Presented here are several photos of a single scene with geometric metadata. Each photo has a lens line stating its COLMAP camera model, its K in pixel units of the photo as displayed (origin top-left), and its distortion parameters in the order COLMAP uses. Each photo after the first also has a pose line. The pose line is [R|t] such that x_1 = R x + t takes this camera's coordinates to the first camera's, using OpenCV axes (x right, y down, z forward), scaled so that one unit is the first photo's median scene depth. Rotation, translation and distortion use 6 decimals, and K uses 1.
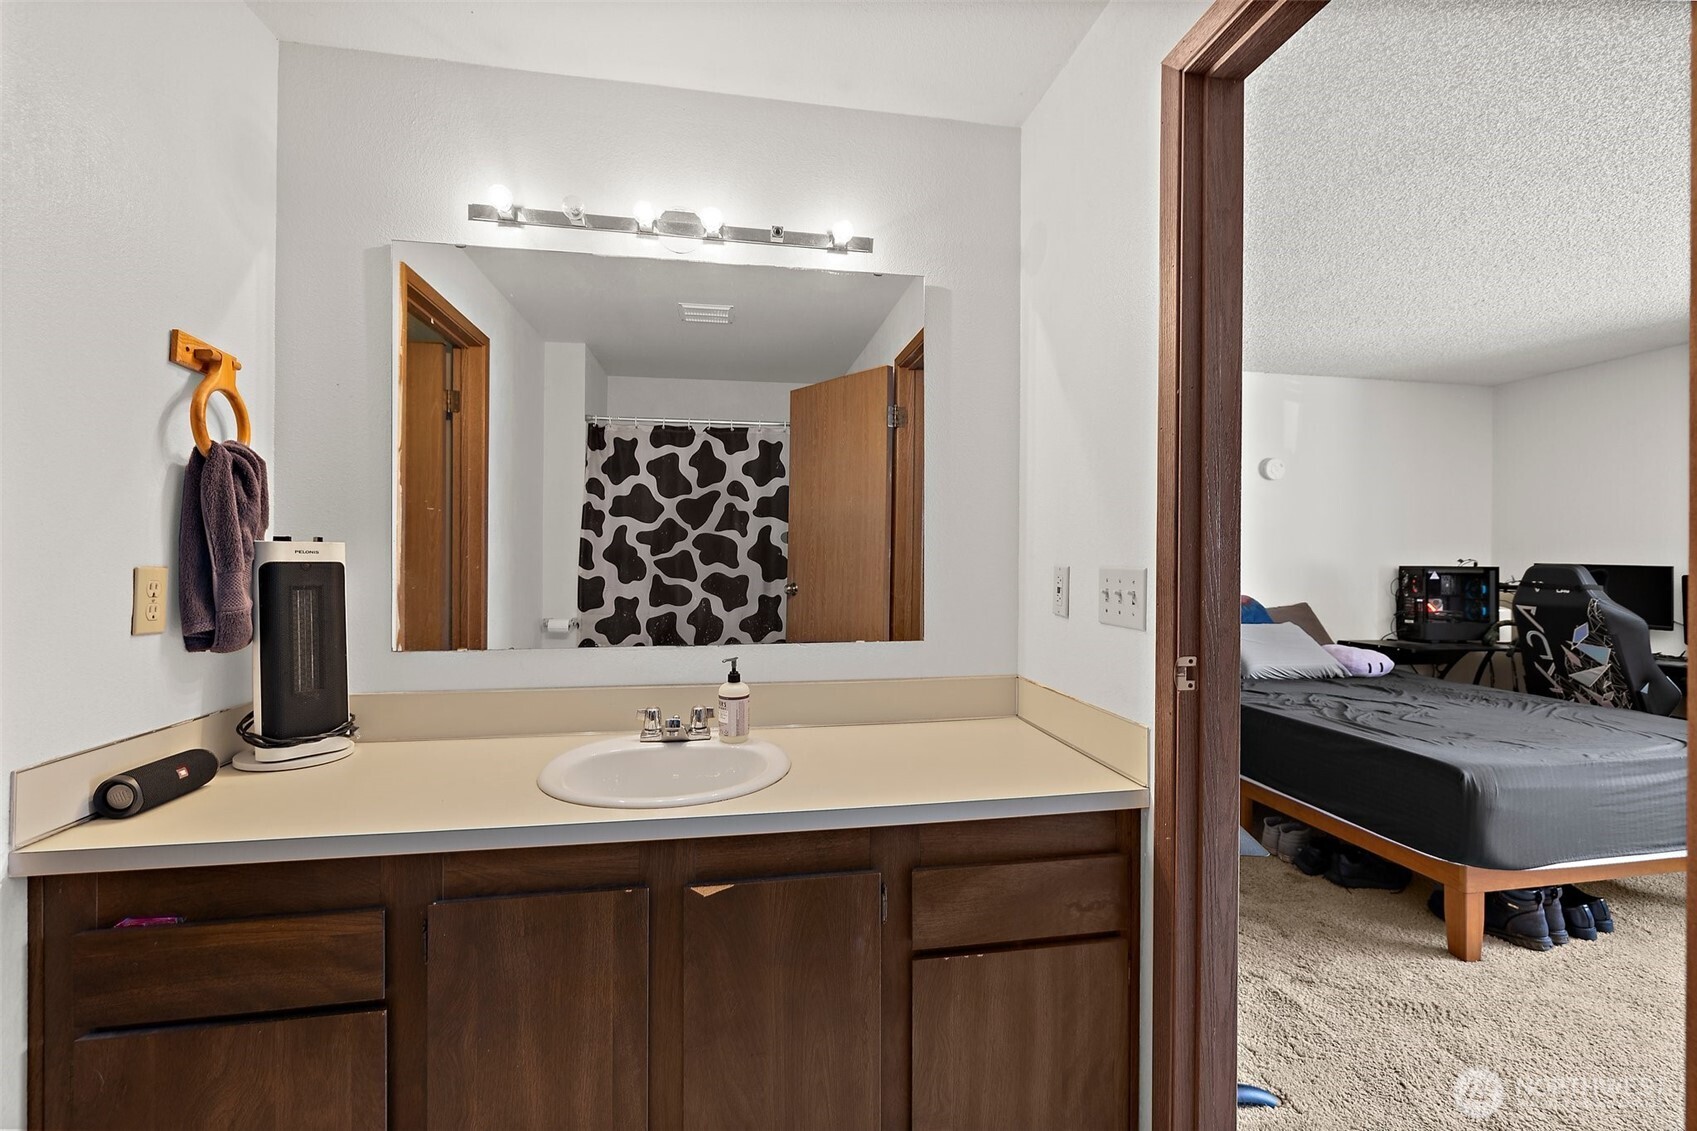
lens RADIAL K [[712.9, 0, 859.6], [0, 712.9, 554.6], [0, 0, 1]] dist [-0.002571, 0.000452]
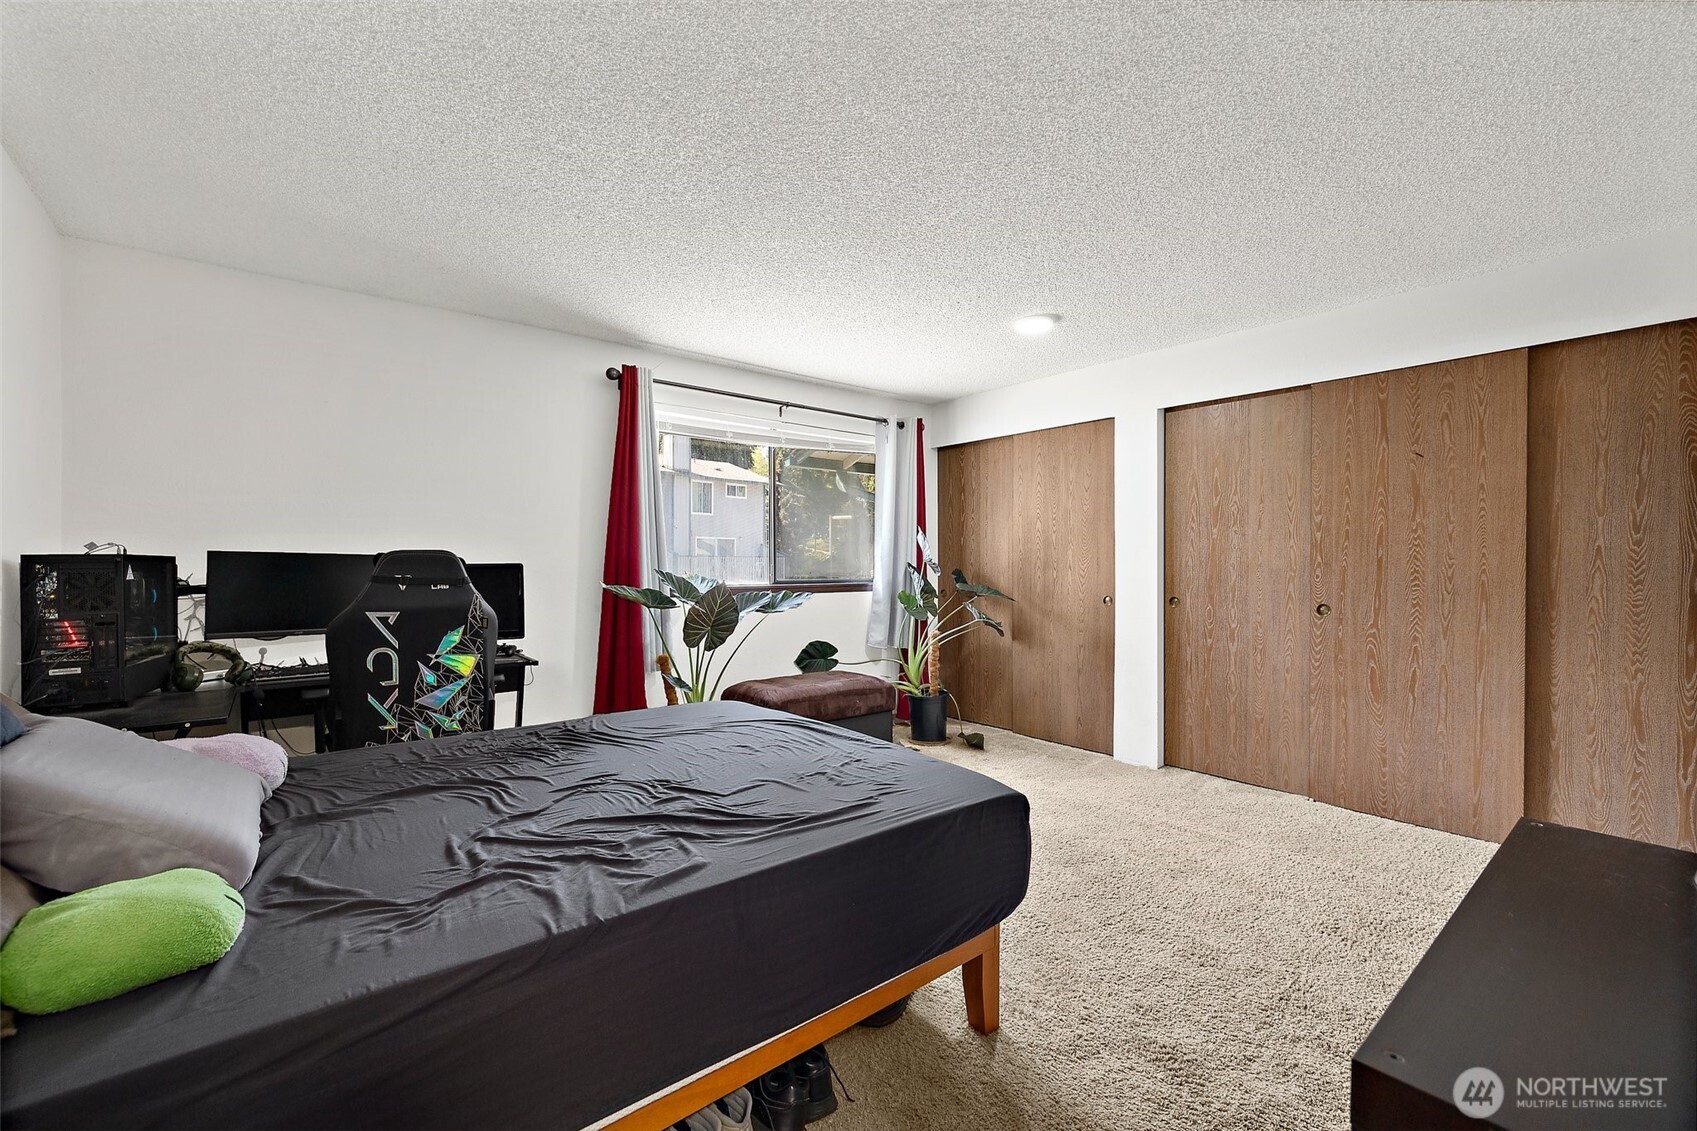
lens RADIAL K [[712.9, 0, 849.0], [0, 712.9, 565.2], [0, 0, 1]] dist [-0.002571, 0.000452]
pose [[-0.482346, -0.009341, 0.875931, 0.135444], [-0.007119, 0.999952, 0.006743, 0.020839], [-0.875952, -0.002984, -0.482389, 0.982813]]
